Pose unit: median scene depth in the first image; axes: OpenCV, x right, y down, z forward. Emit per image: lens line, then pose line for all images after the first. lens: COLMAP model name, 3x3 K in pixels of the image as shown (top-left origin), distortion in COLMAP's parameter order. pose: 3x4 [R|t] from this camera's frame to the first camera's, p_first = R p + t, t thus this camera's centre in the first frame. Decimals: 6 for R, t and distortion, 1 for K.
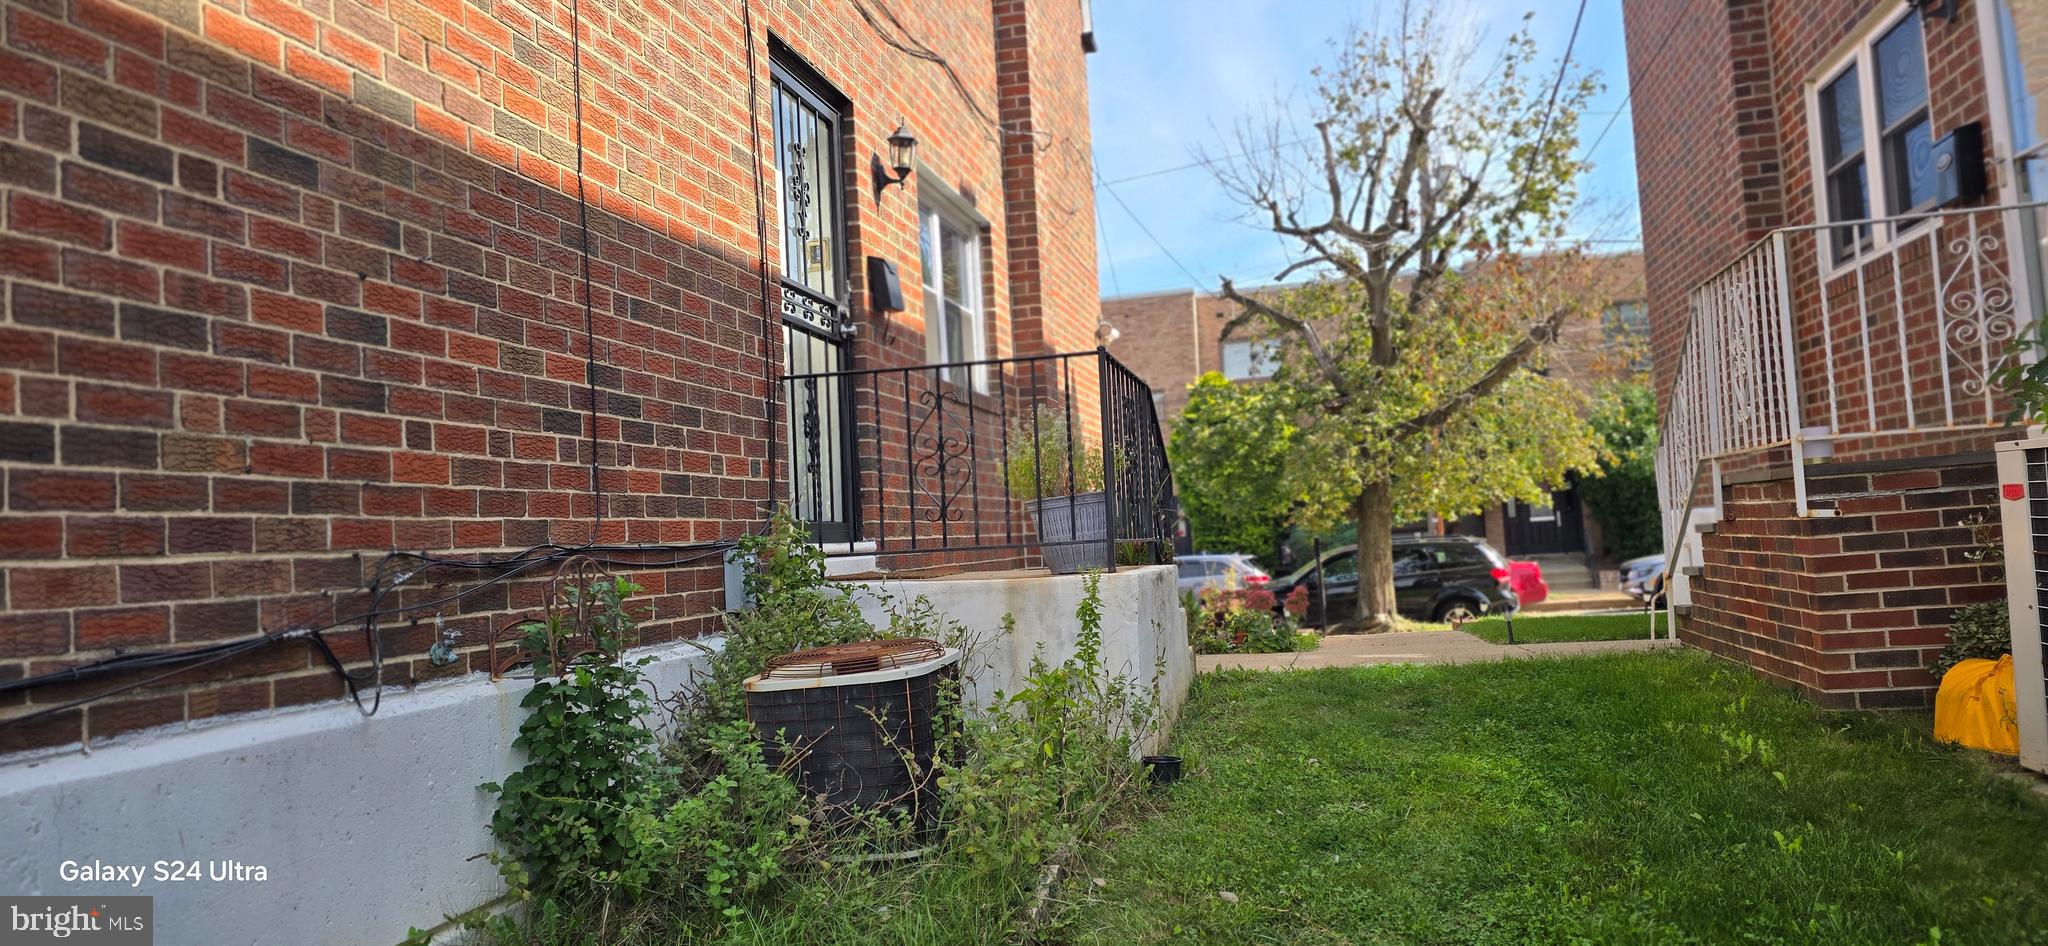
lens RADIAL K [[1362.0, 0, 1021.8], [0, 1362.0, 475.4], [0, 0, 1]] dist [0.083636, -0.093440]
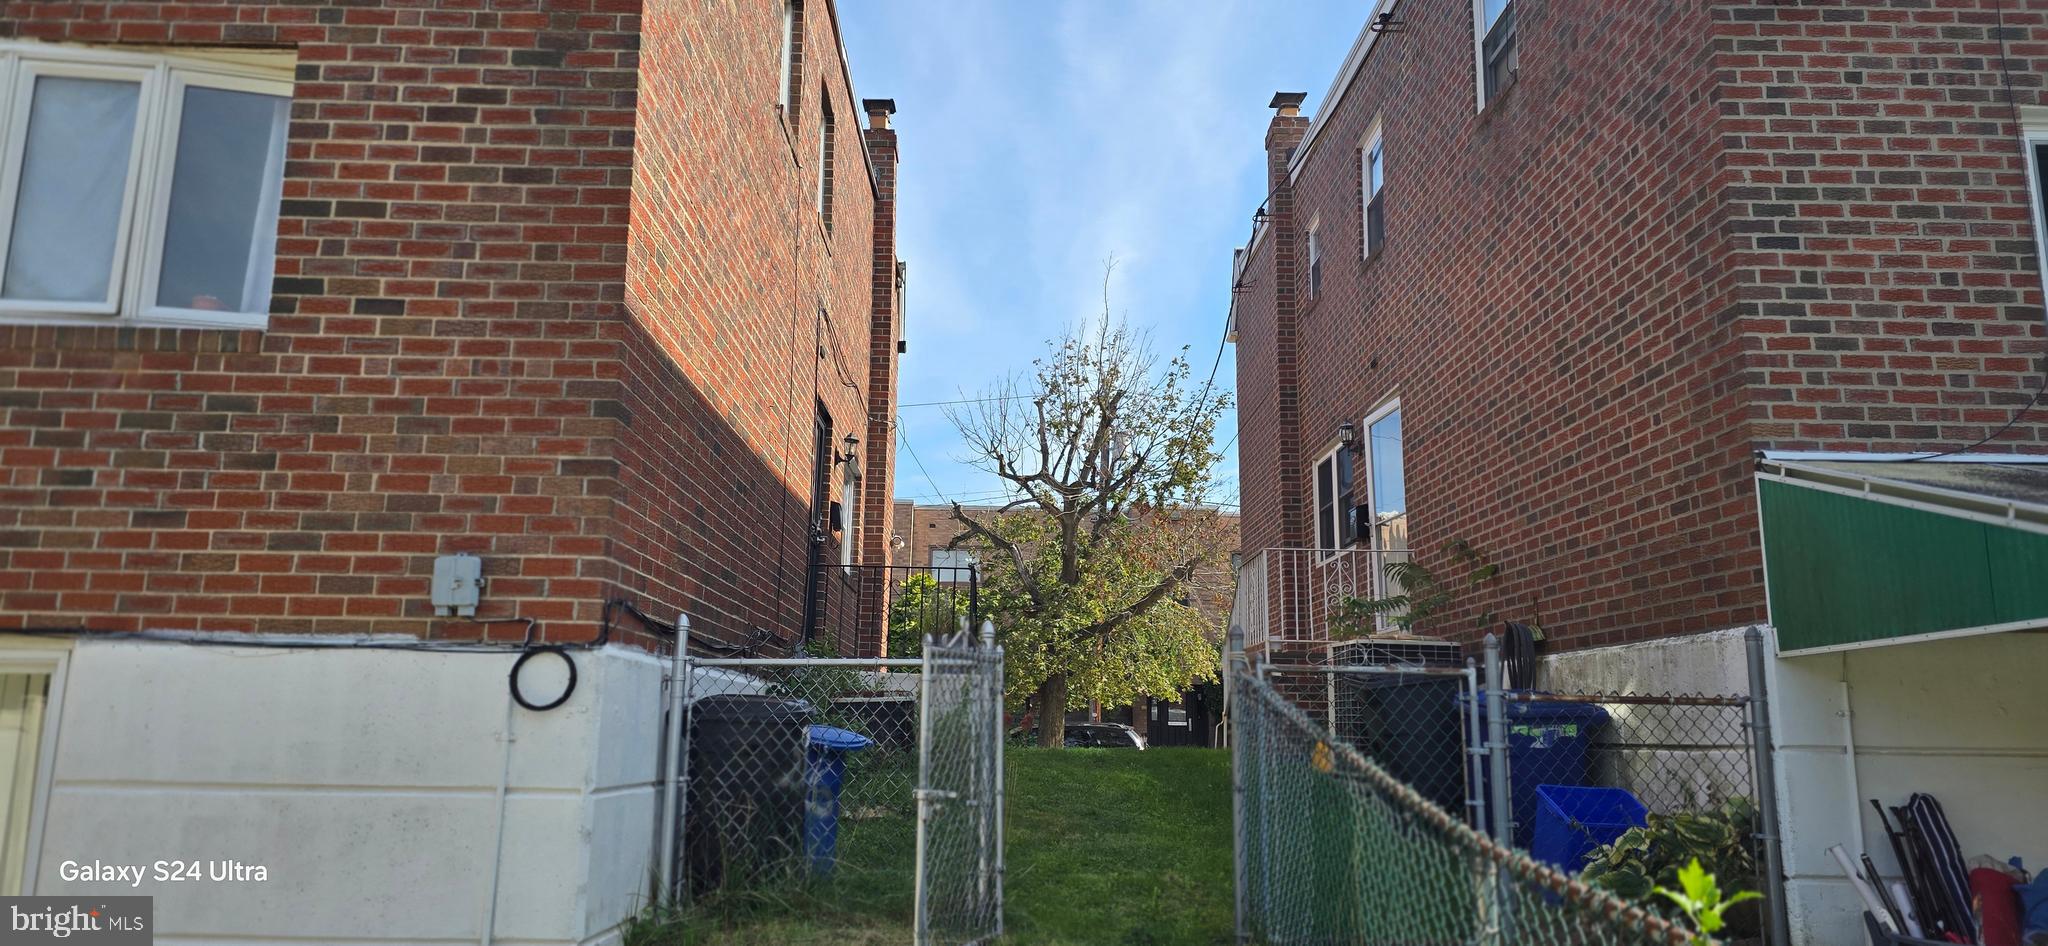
lens RADIAL K [[1362.0, 0, 983.4], [0, 1362.0, 456.6], [0, 0, 1]] dist [0.083636, -0.093440]
pose [[0.972750, 0.119880, 0.198462, -0.096817], [-0.087862, 0.982714, -0.162952, 0.021466], [-0.214566, 0.141074, 0.966468, -0.284215]]
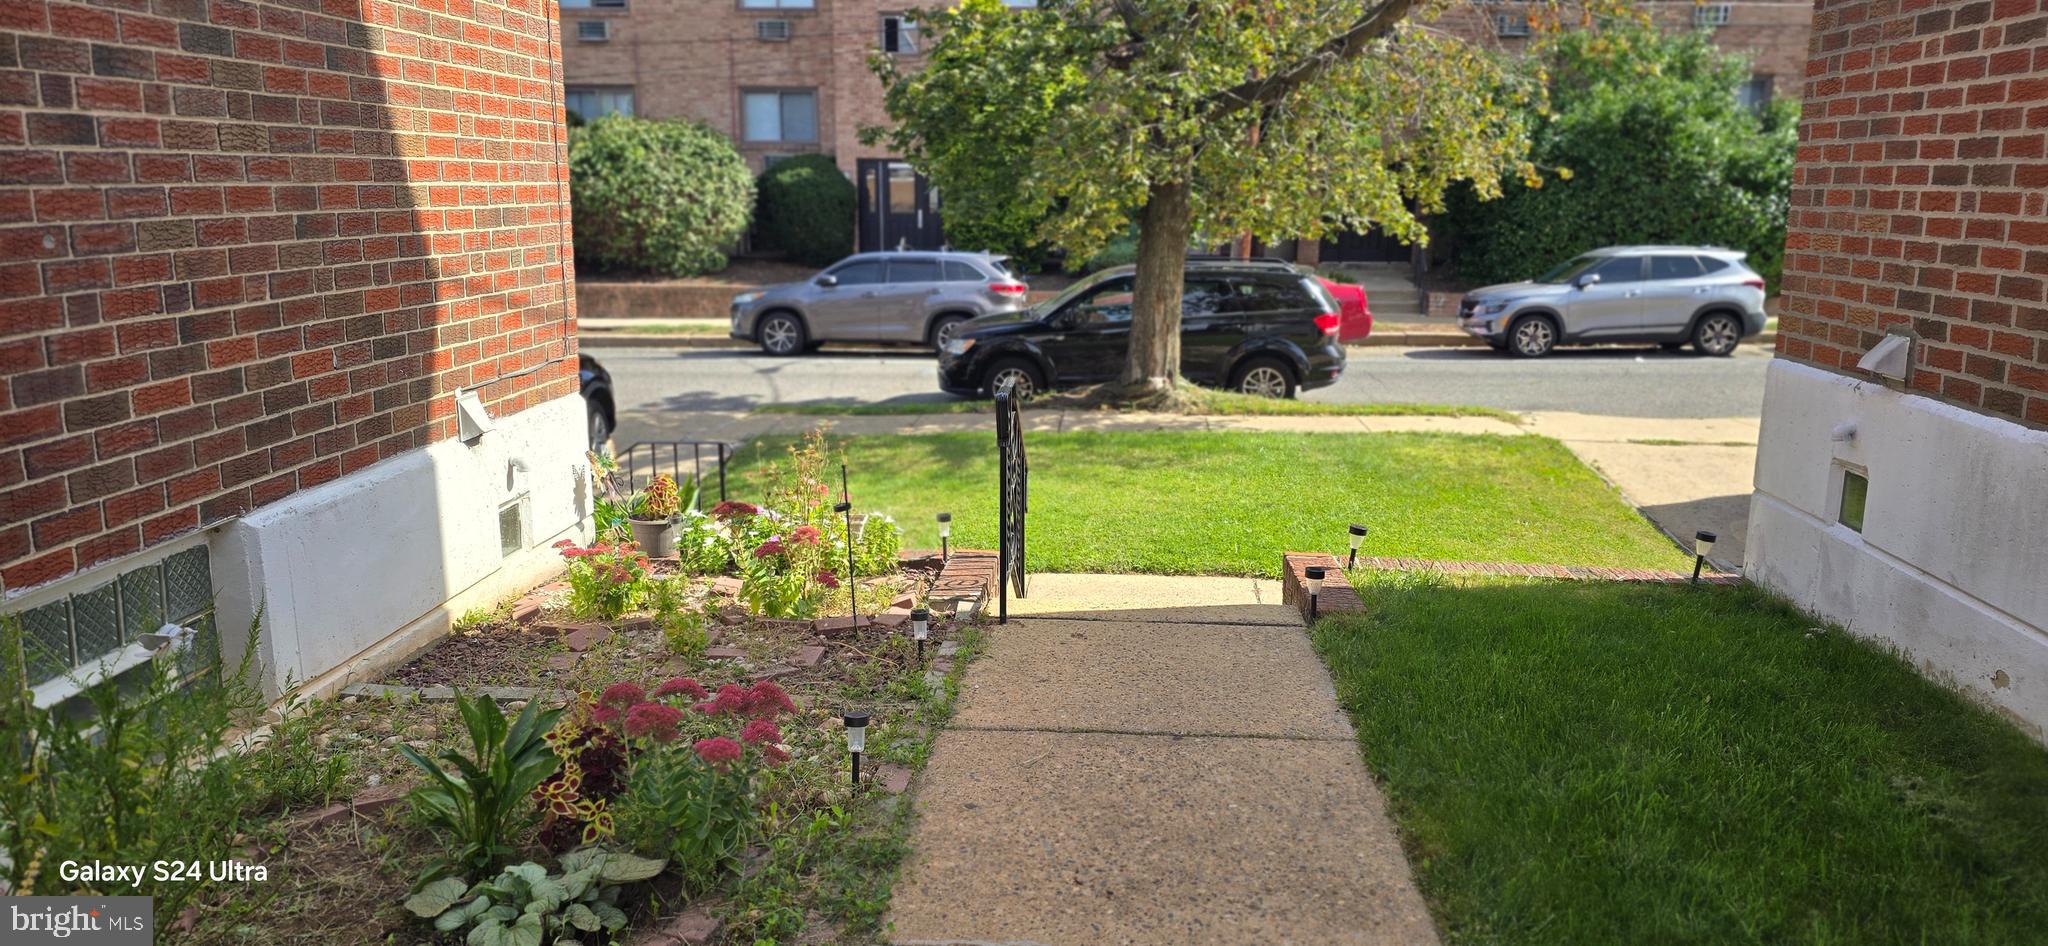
lens RADIAL K [[1362.0, 0, 1005.2], [0, 1362.0, 481.1], [0, 0, 1]] dist [0.083636, -0.093440]
pose [[0.989235, 0.034706, 0.142158, 0.096233], [-0.070652, 0.964011, 0.256301, -0.020970], [-0.128147, -0.263586, 0.956086, 0.361758]]
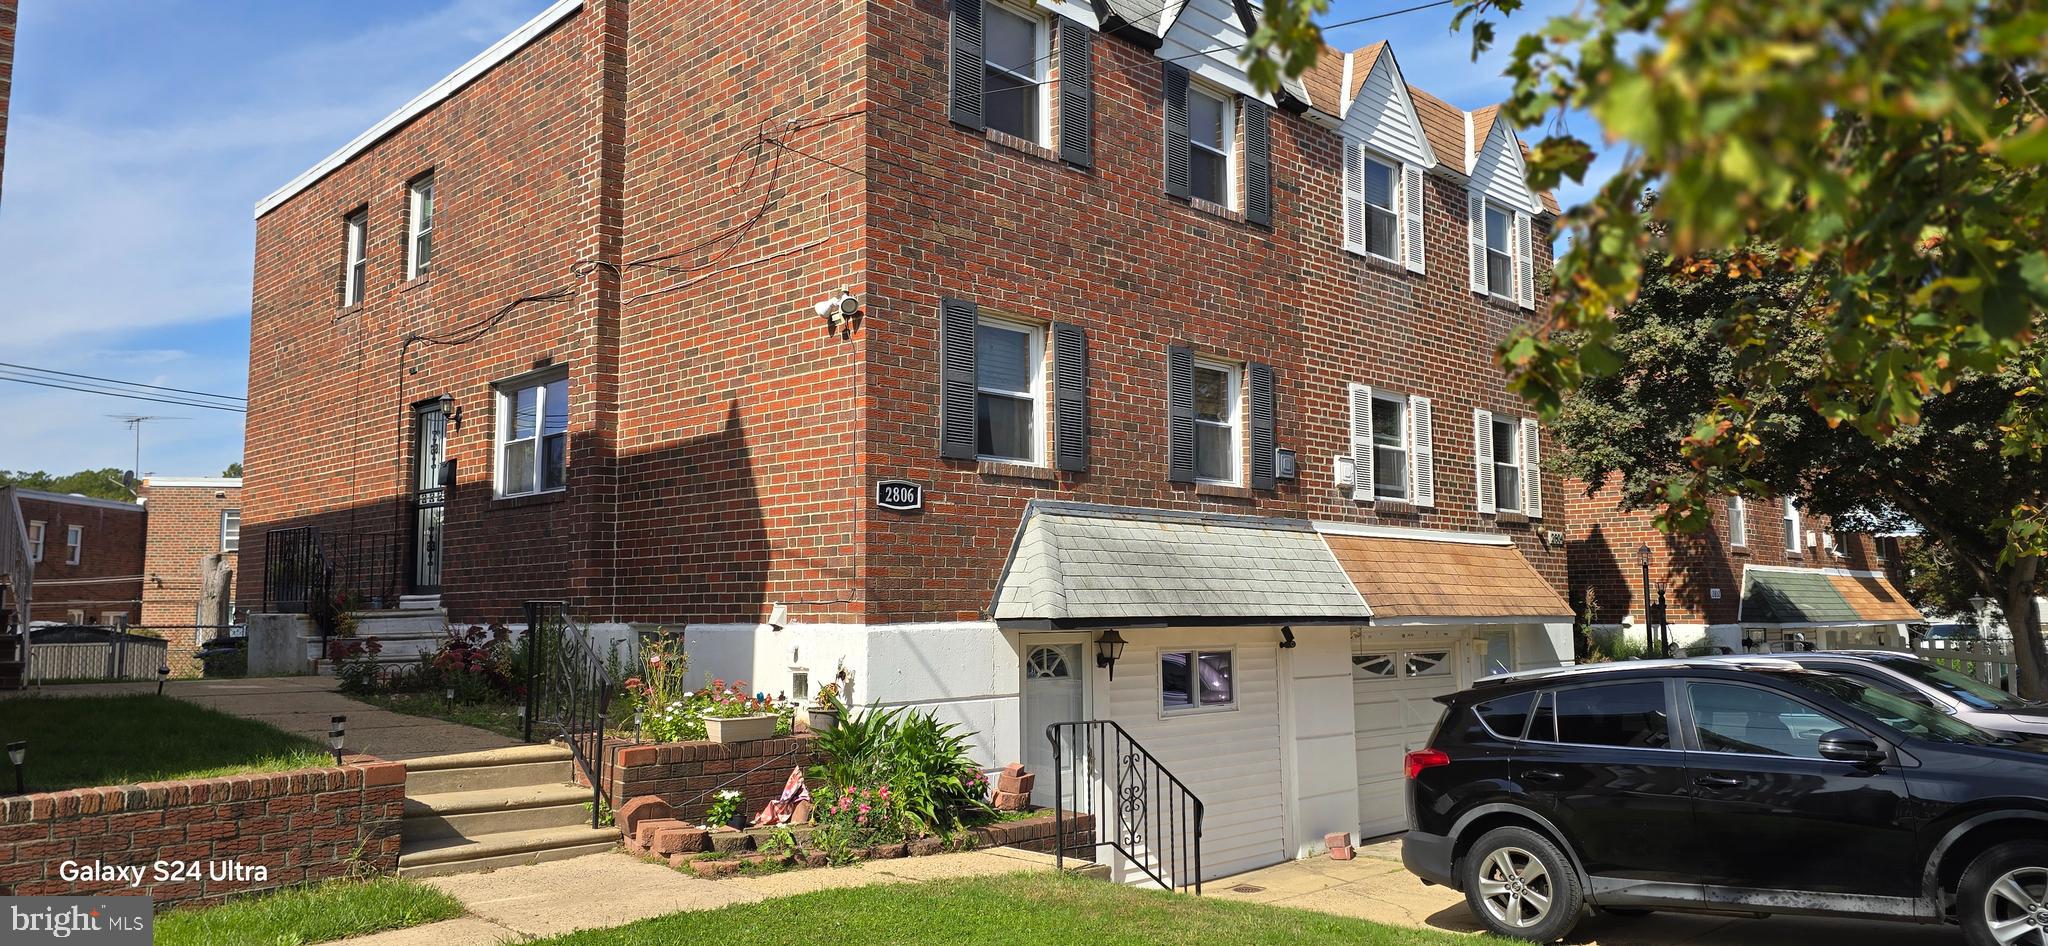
lens RADIAL K [[1362.0, 0, 1027.7], [0, 1362.0, 448.7], [0, 0, 1]] dist [0.083636, -0.093440]
pose [[-0.517472, -0.036344, -0.854928, 0.423403], [0.082593, 0.992311, -0.092176, 0.031225], [0.851705, -0.118310, -0.510492, 0.961280]]
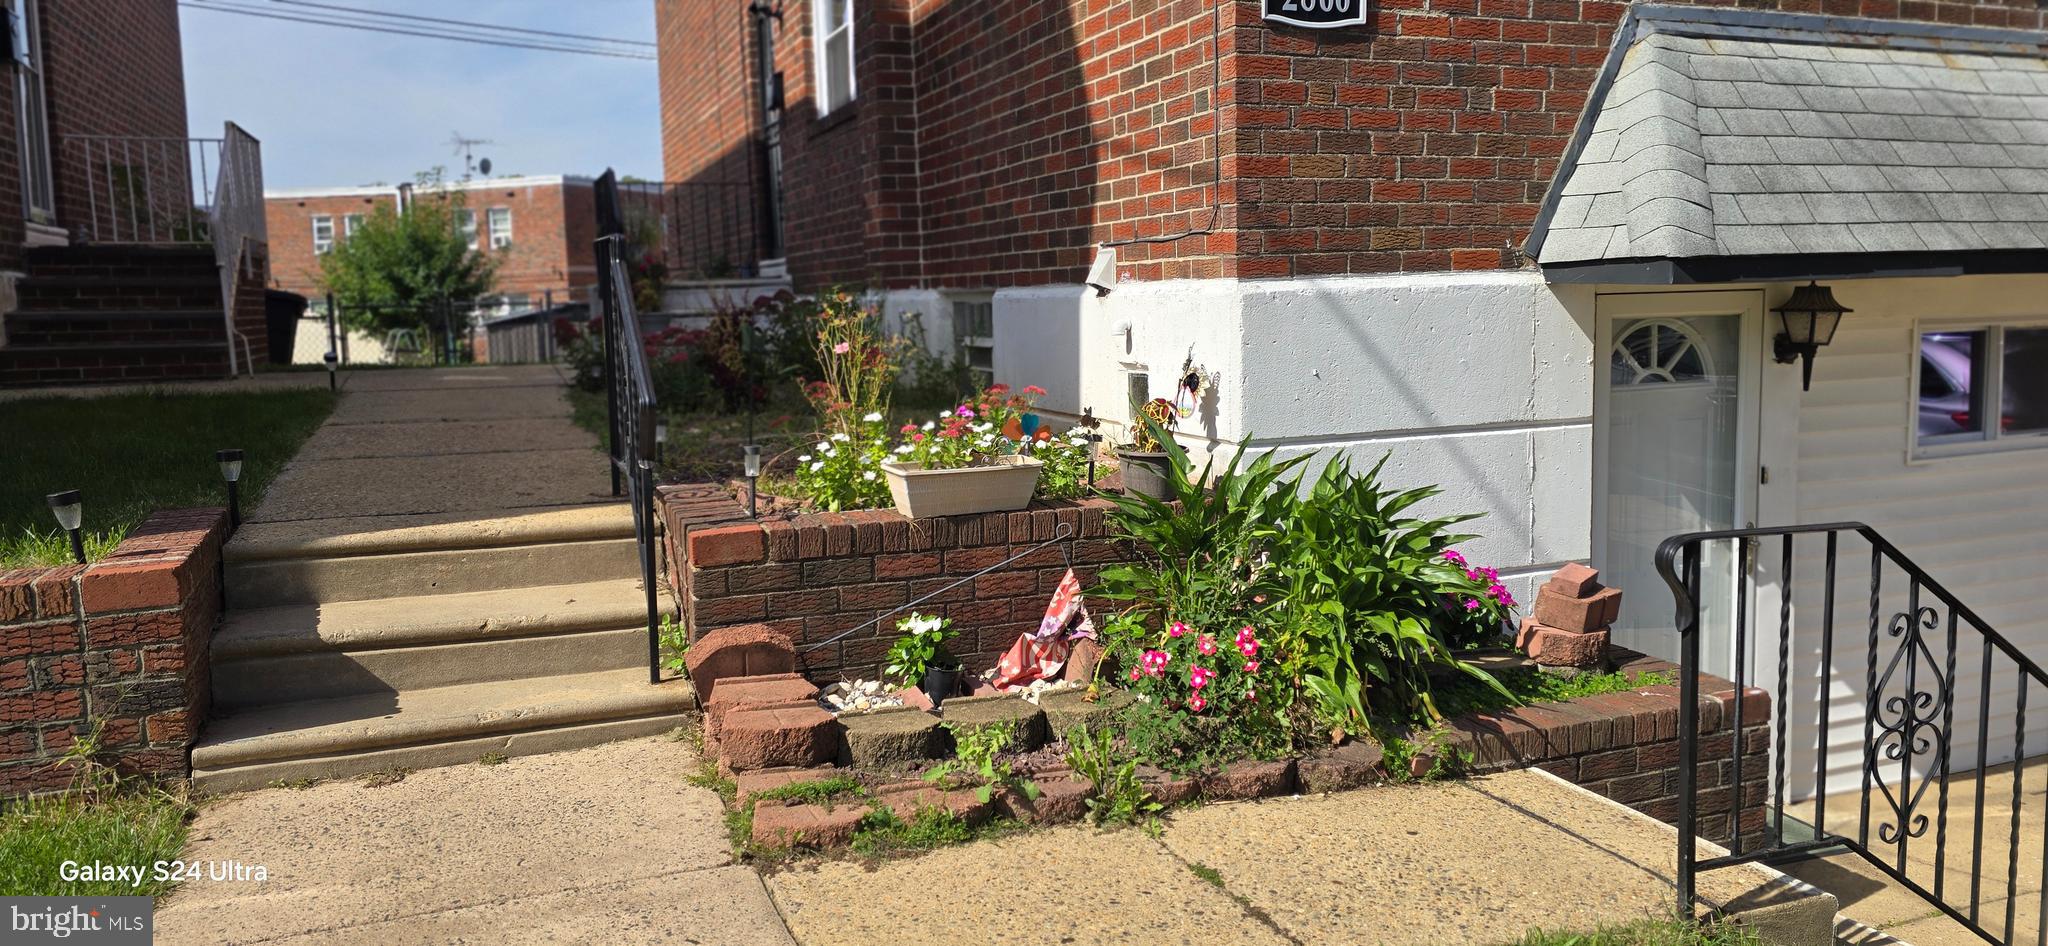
lens RADIAL K [[1362.0, 0, 1016.6], [0, 1362.0, 440.6], [0, 0, 1]] dist [0.083636, -0.093440]
pose [[-0.816549, 0.138965, -0.560301, 0.207507], [0.102462, 0.990071, 0.096235, 0.044565], [0.568111, 0.021171, -0.822680, 0.831418]]
